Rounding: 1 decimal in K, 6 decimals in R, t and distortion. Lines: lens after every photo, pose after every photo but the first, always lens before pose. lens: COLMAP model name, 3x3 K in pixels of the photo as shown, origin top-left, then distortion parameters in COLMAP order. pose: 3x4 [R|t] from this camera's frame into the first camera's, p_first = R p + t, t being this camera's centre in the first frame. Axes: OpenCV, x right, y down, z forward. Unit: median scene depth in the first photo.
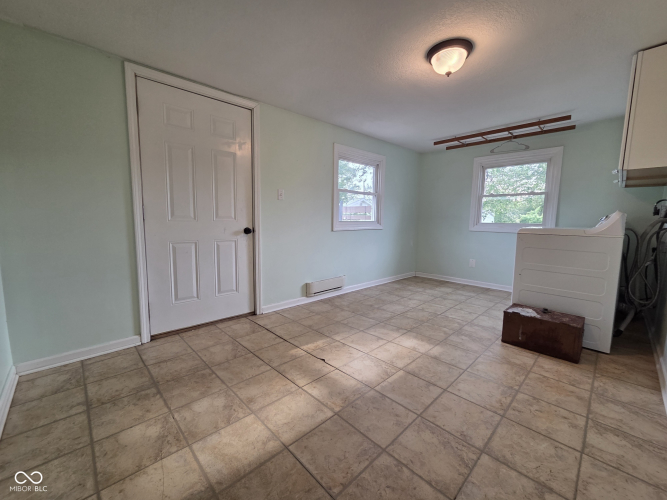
lens RADIAL K [[271.9, 0, 339.6], [0, 271.9, 248.1], [0, 0, 1]] dist [-0.001199, 0.000603]
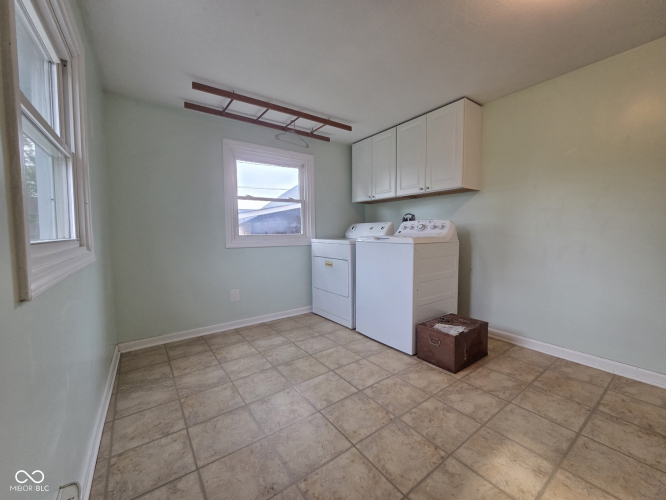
lens RADIAL K [[273.1, 0, 333.0], [0, 273.1, 250.0], [0, 0, 1]] dist [0.004548, -0.000451]
pose [[0.146894, -0.092879, 0.984782, -0.210256], [0.122386, 0.989639, 0.075081, -0.117555], [-0.981552, 0.109494, 0.156739, 0.970538]]
